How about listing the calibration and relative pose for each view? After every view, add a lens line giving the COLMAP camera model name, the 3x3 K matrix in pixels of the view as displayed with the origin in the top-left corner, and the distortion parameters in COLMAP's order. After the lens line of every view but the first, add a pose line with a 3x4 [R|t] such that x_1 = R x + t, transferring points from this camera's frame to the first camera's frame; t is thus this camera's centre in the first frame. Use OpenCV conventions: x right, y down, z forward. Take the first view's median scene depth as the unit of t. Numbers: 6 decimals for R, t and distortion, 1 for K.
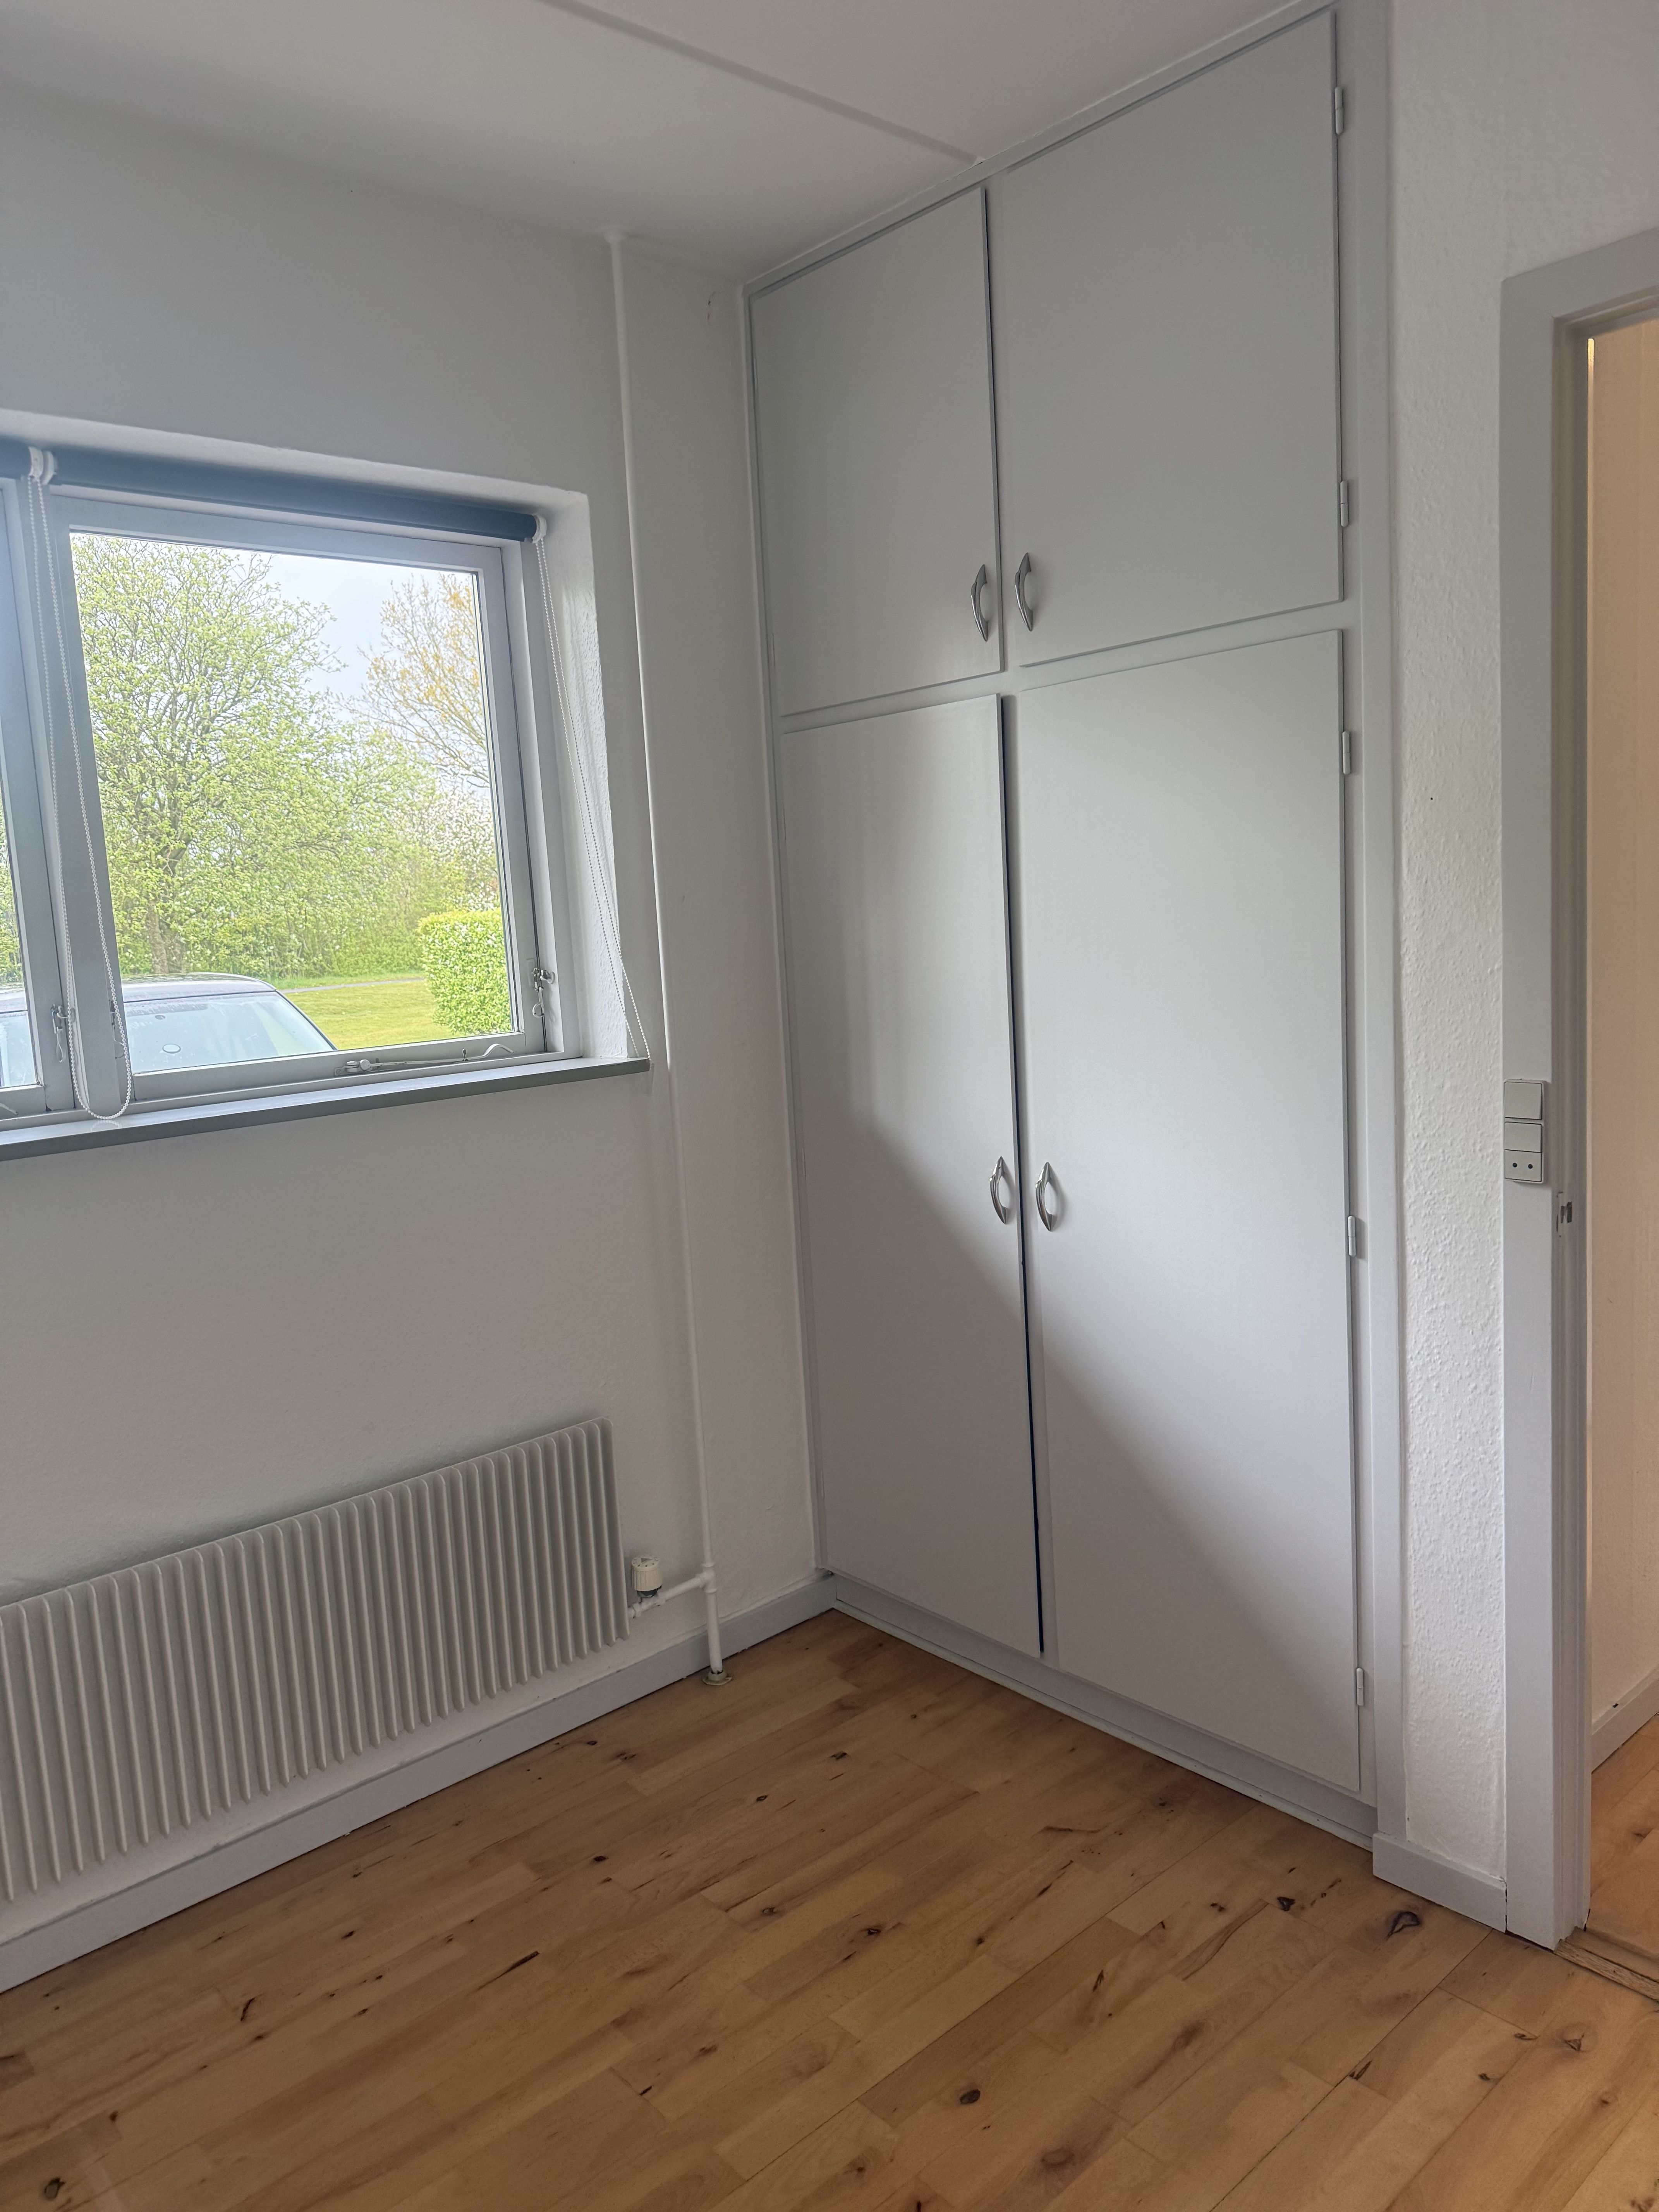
lens RADIAL K [[1597.3, 0, 829.5], [0, 1597.3, 1106.0], [0, 0, 1]] dist [0.127357, -0.055576]
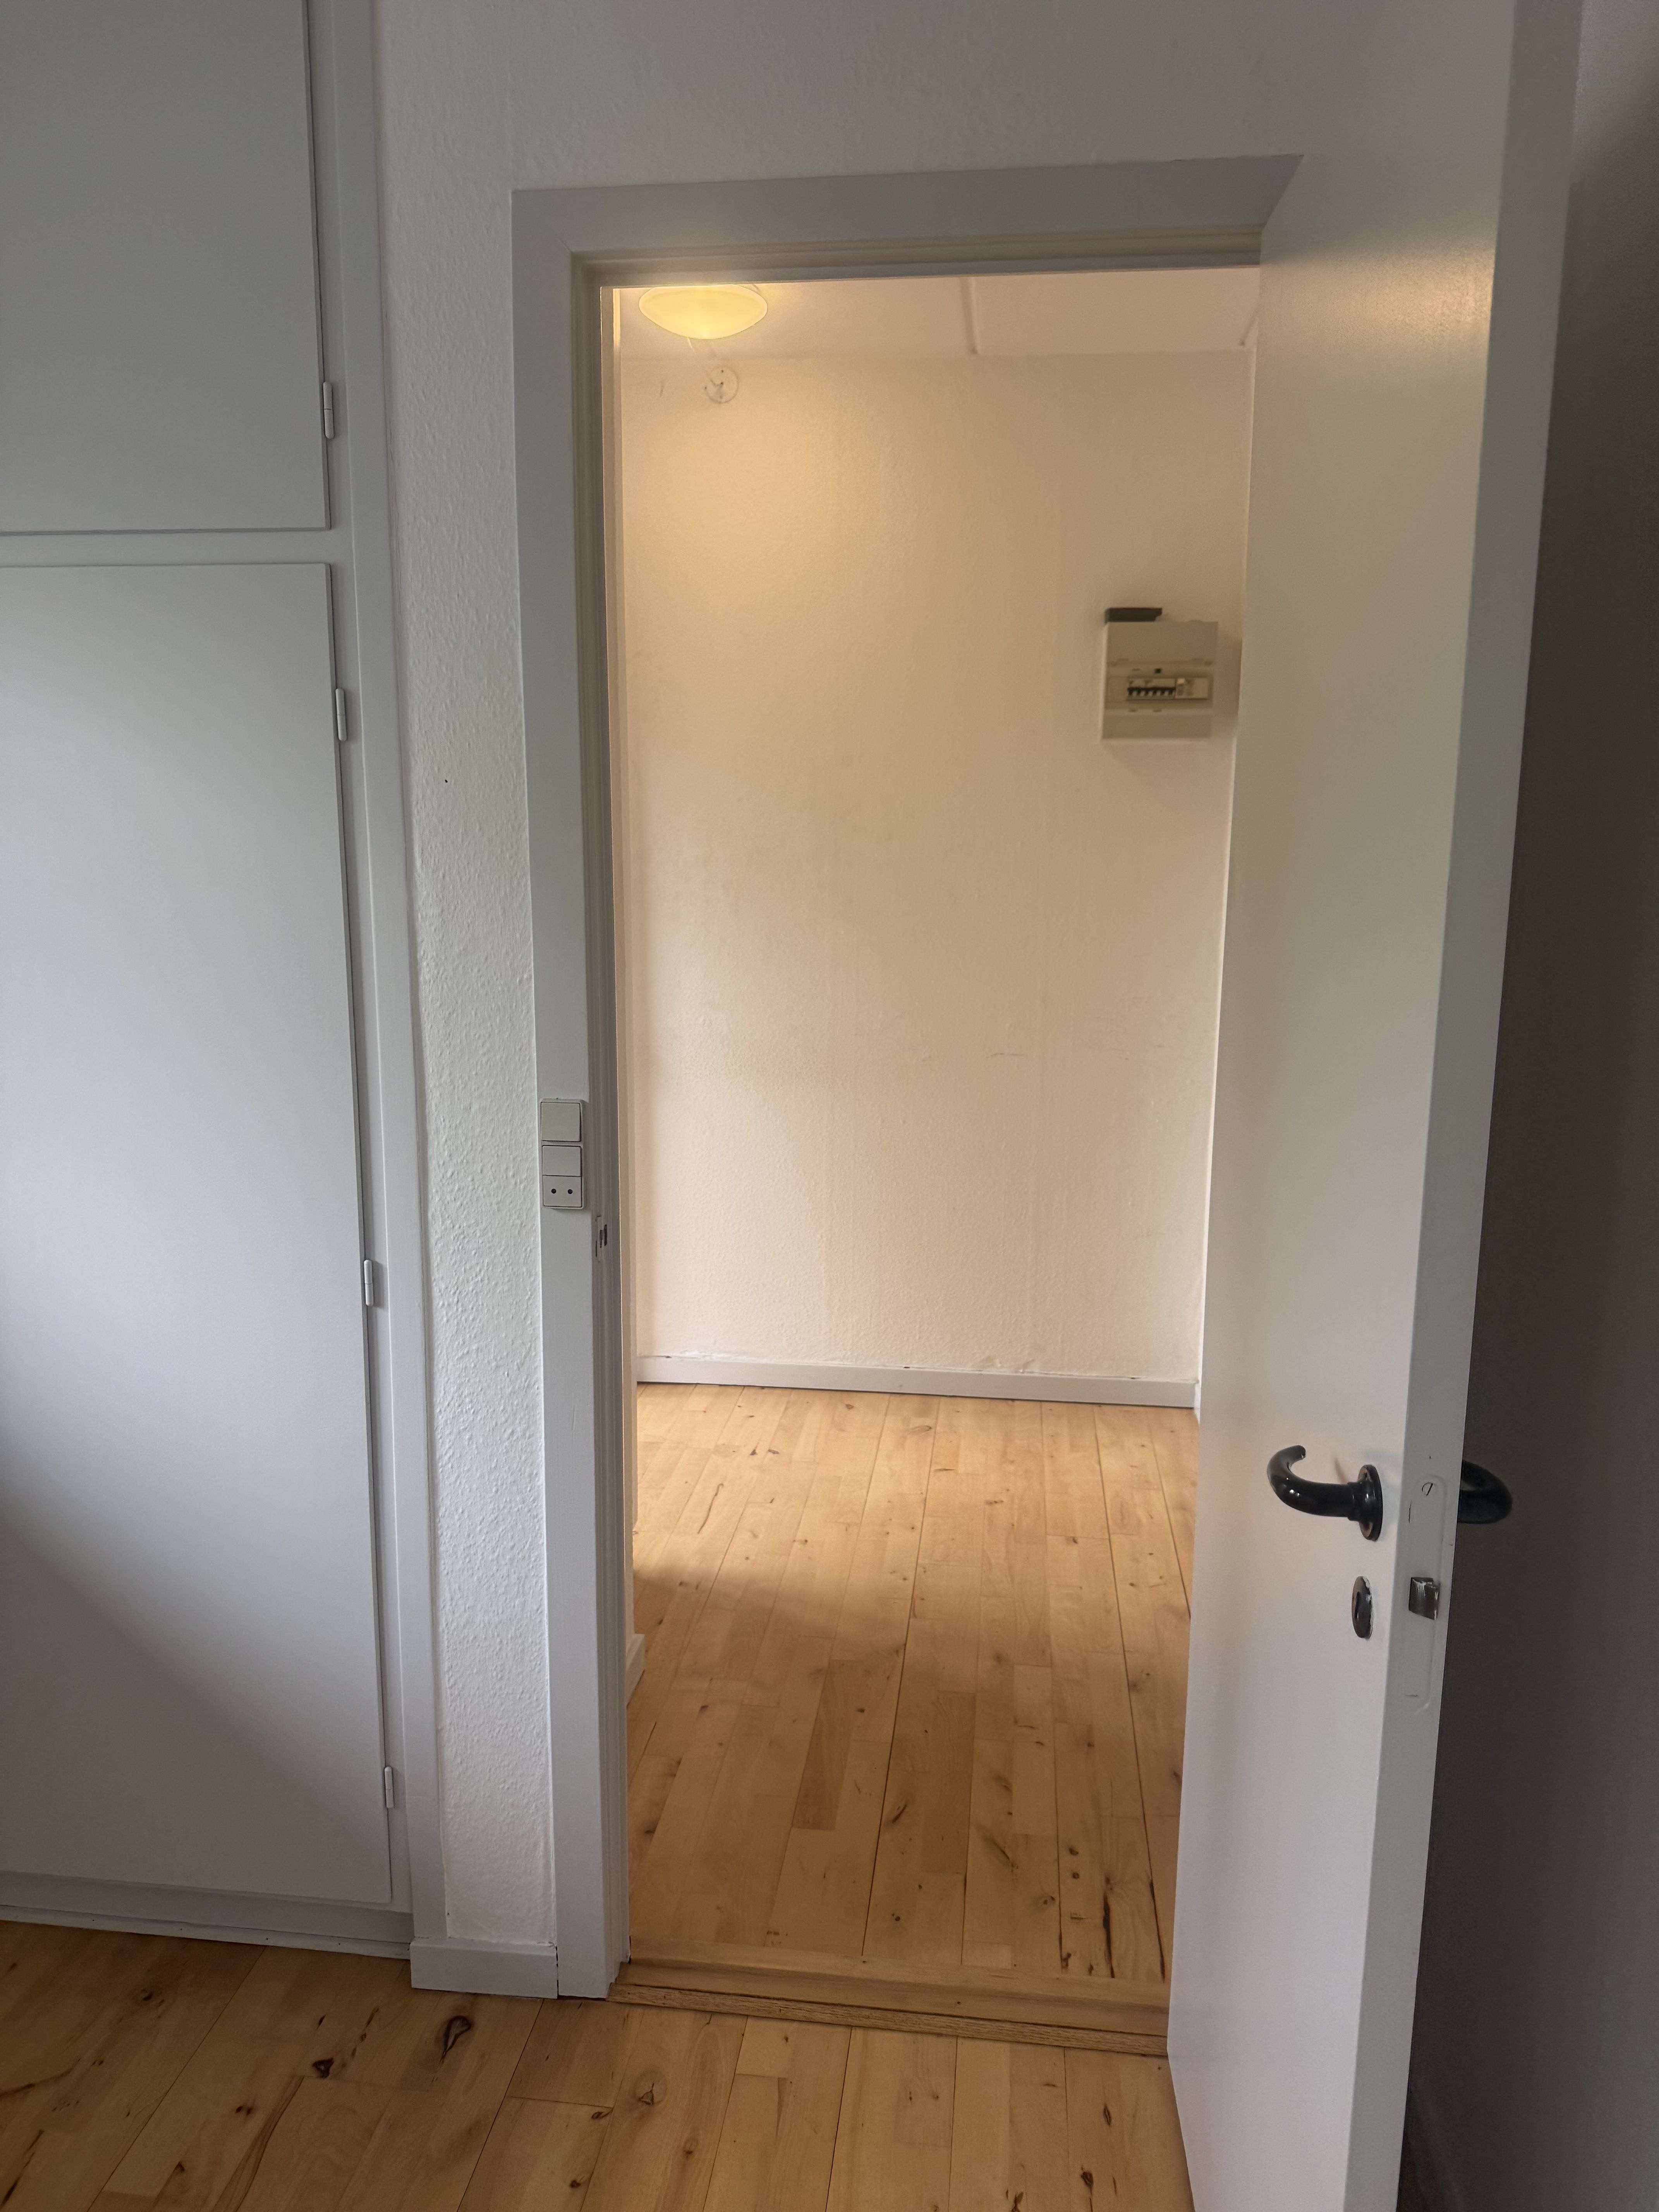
lens RADIAL K [[1647.2, 0, 829.5], [0, 1647.2, 1106.0], [0, 0, 1]] dist [0.069098, -0.056427]
pose [[0.763373, -0.071337, 0.642007, -0.048486], [0.046136, 0.997366, 0.055965, -0.052889], [-0.644309, -0.013103, 0.764653, 0.184445]]
